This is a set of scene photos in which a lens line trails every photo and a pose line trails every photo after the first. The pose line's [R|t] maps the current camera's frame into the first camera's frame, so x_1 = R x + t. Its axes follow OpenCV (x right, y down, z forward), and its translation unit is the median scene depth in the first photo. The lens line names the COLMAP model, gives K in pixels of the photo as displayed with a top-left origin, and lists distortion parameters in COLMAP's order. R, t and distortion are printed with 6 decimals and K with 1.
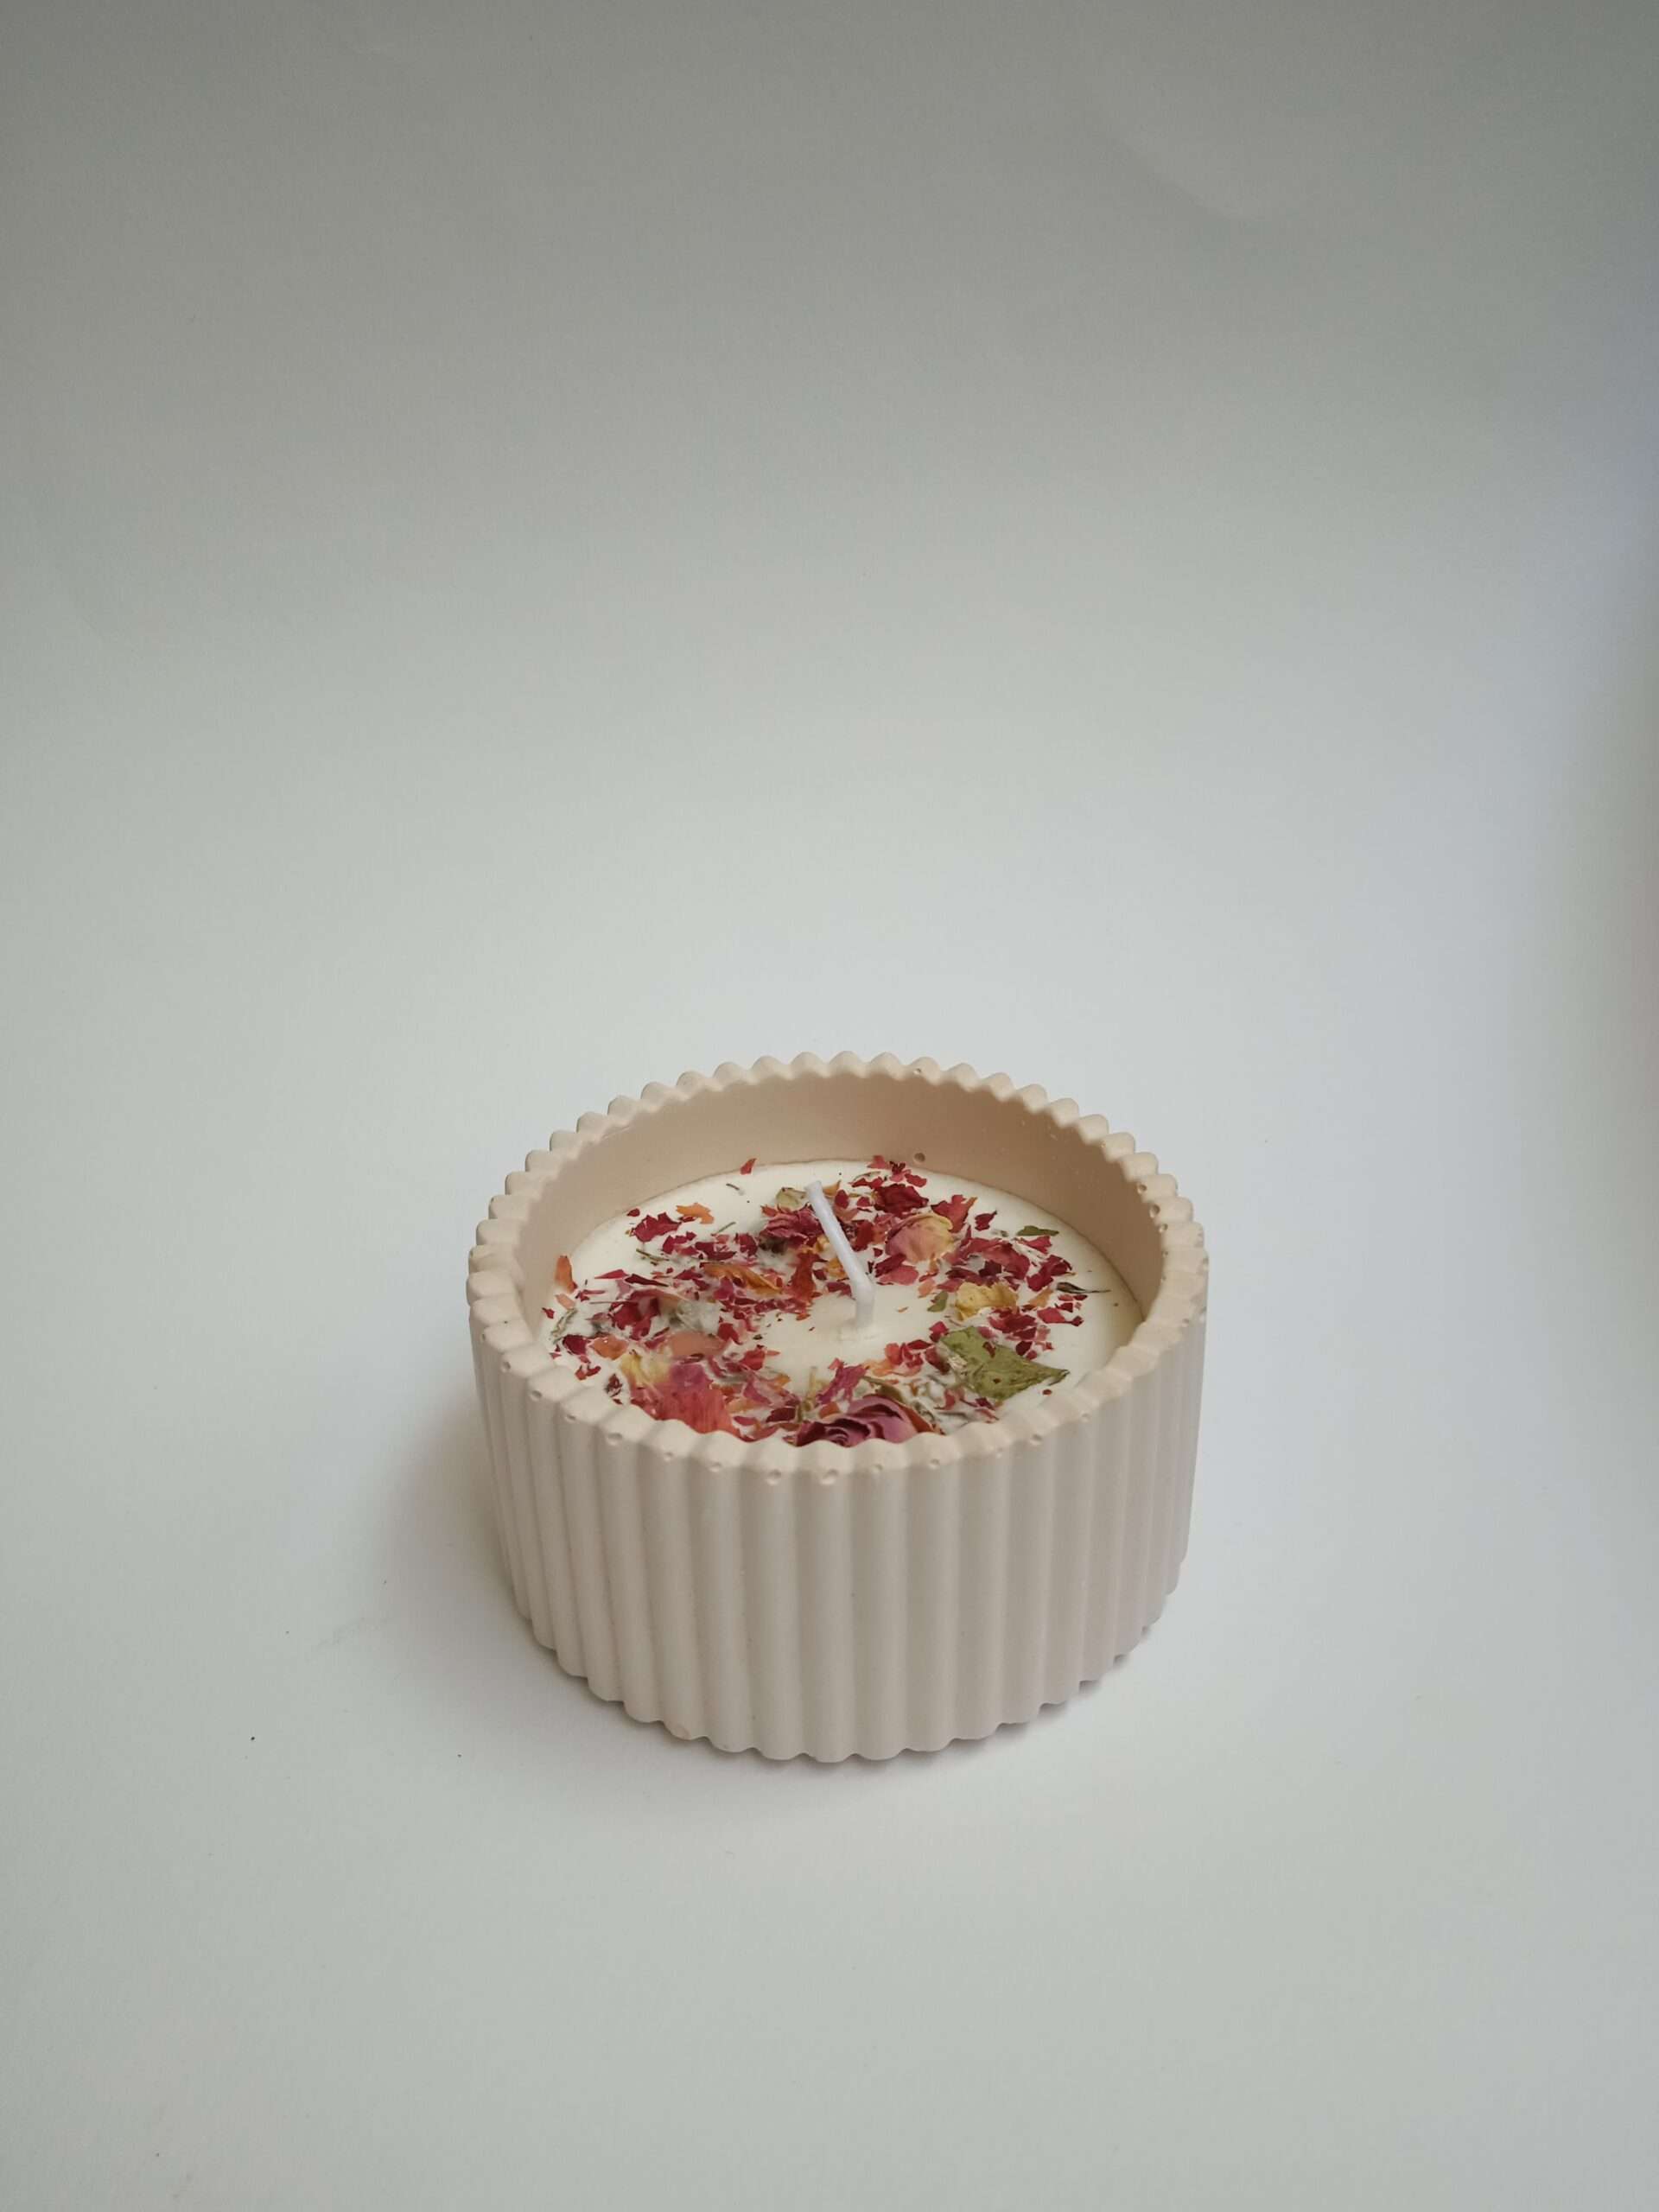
lens RADIAL K [[1790.4, 0, 839.0], [0, 1790.4, 1108.6], [0, 0, 1]] dist [0.061791, -0.014614]
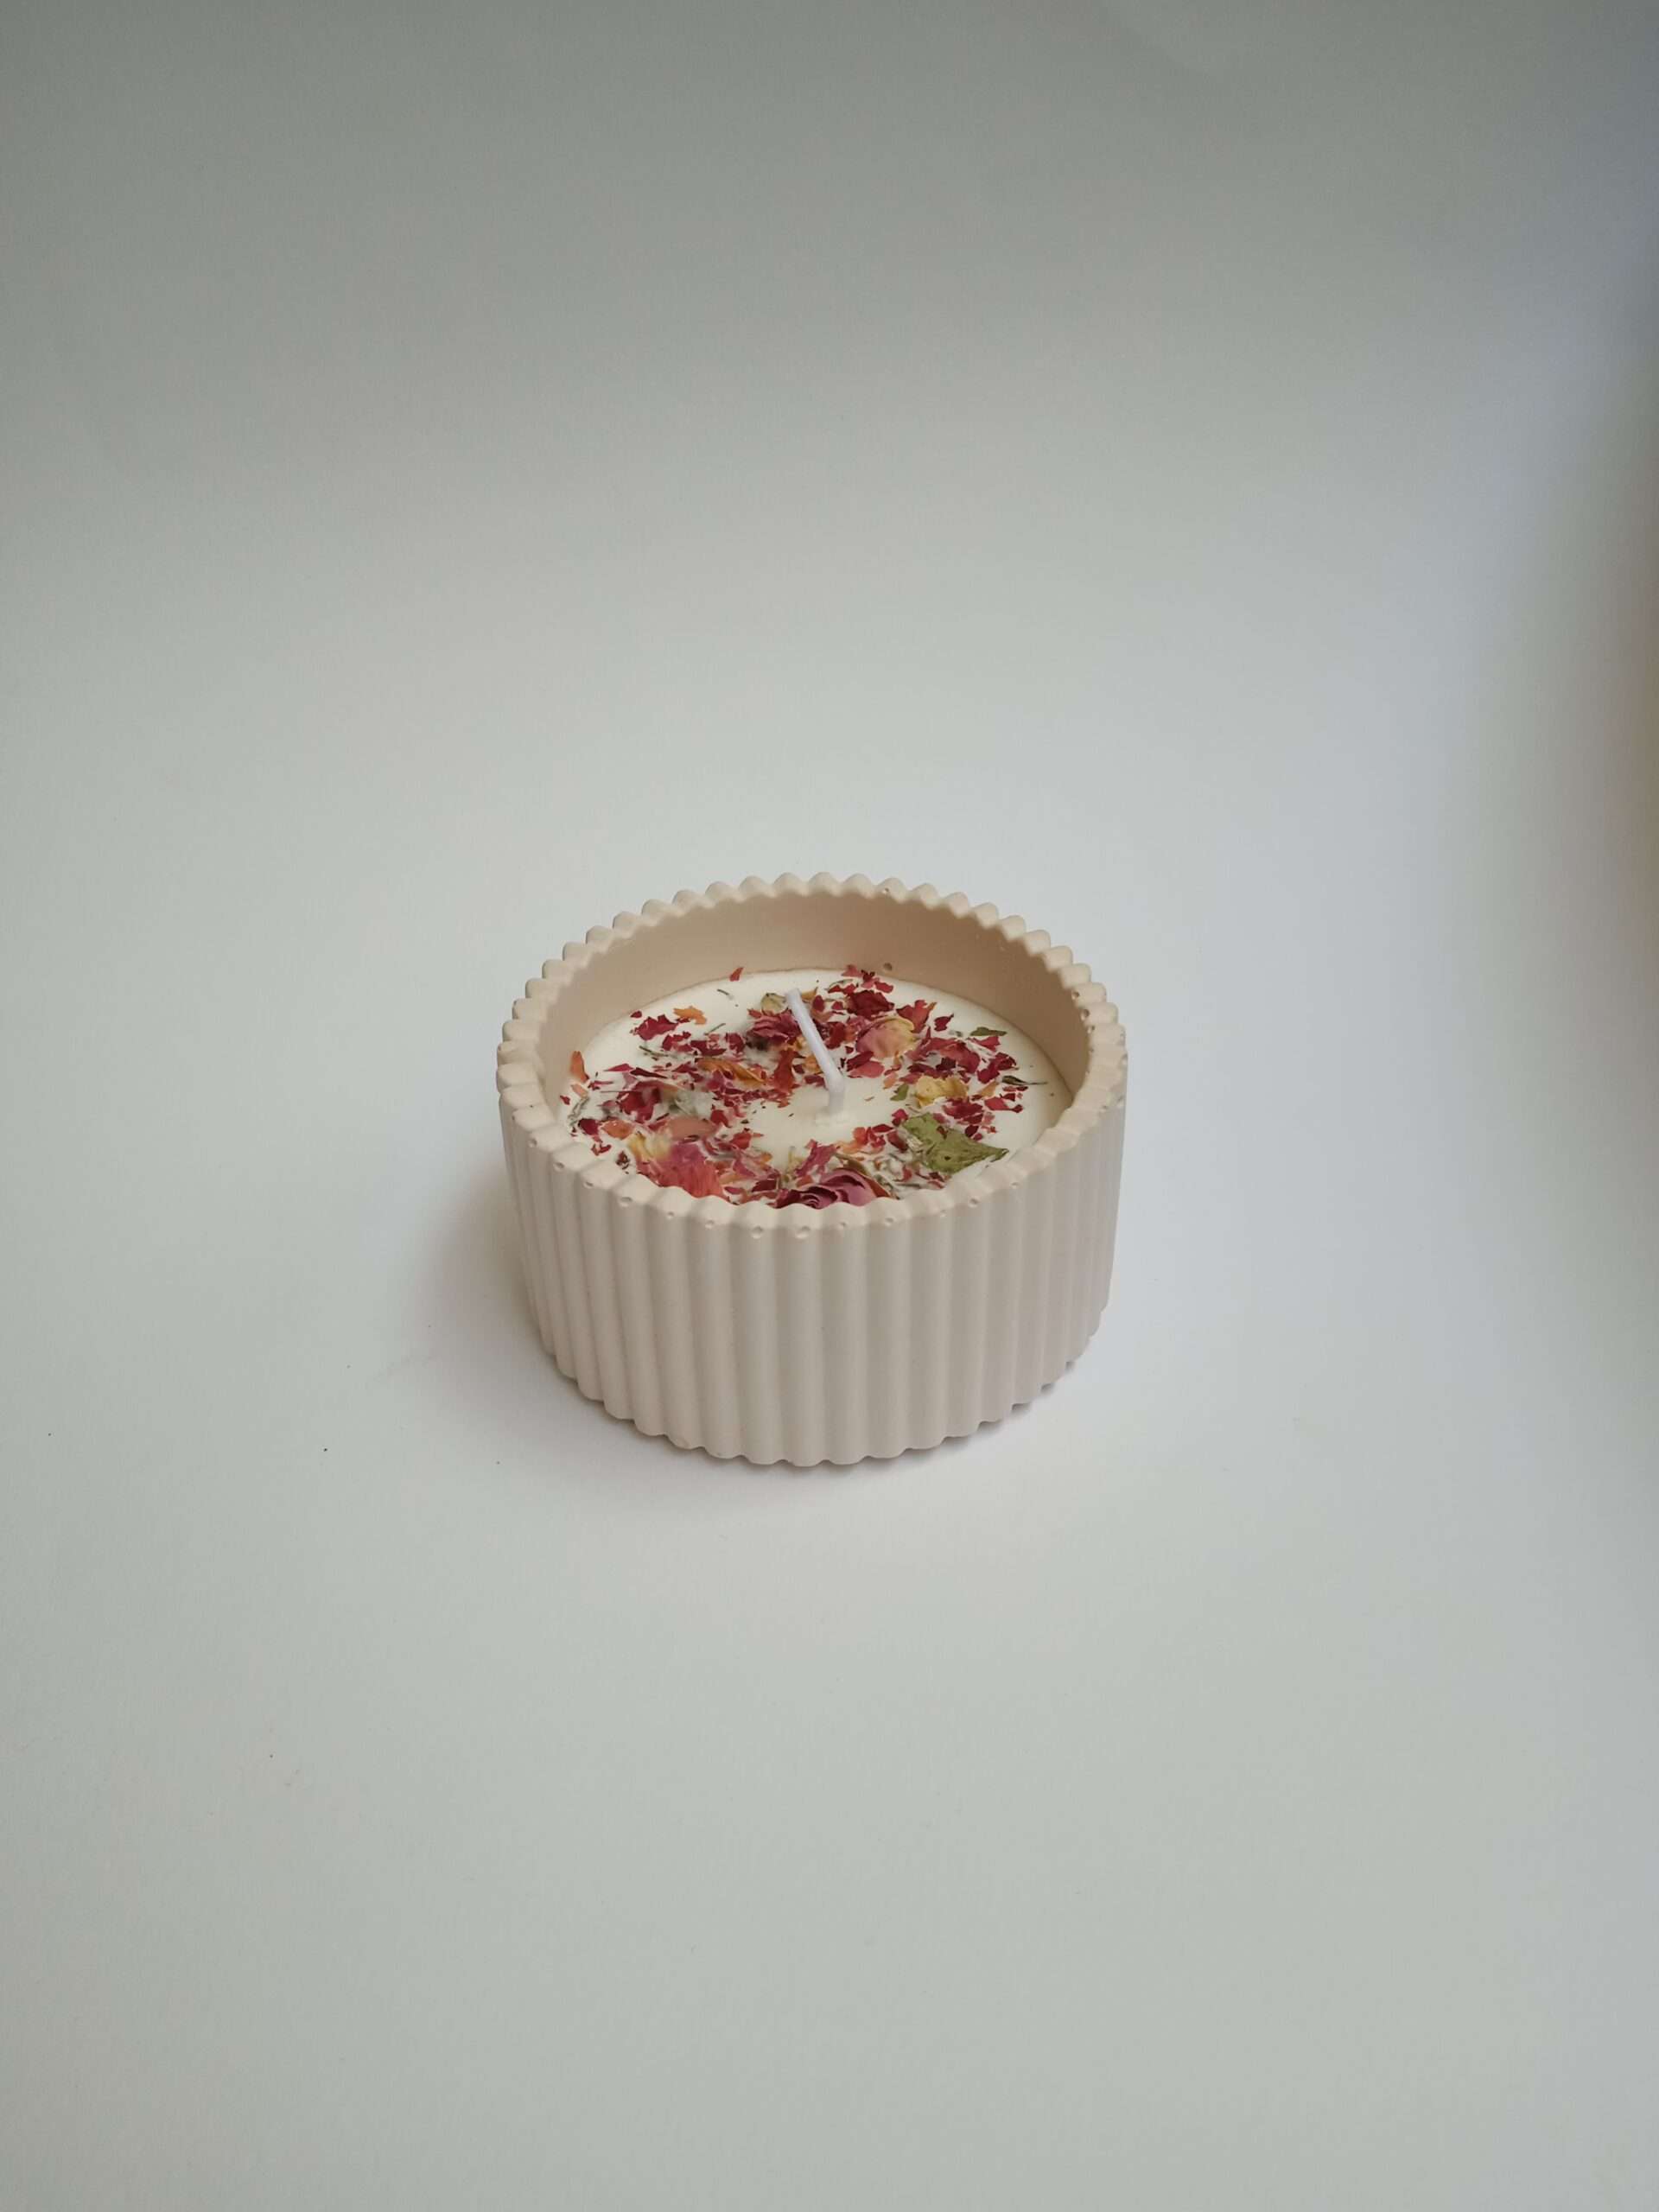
lens RADIAL K [[1790.4, 0, 829.8], [0, 1790.4, 1118.5], [0, 0, 1]] dist [0.061791, -0.014614]
pose [[0.999993, 0.003632, -0.000252, 0.010567], [-0.003579, 0.993283, 0.115654, -0.009743], [0.000670, -0.115652, 0.993290, -0.161753]]
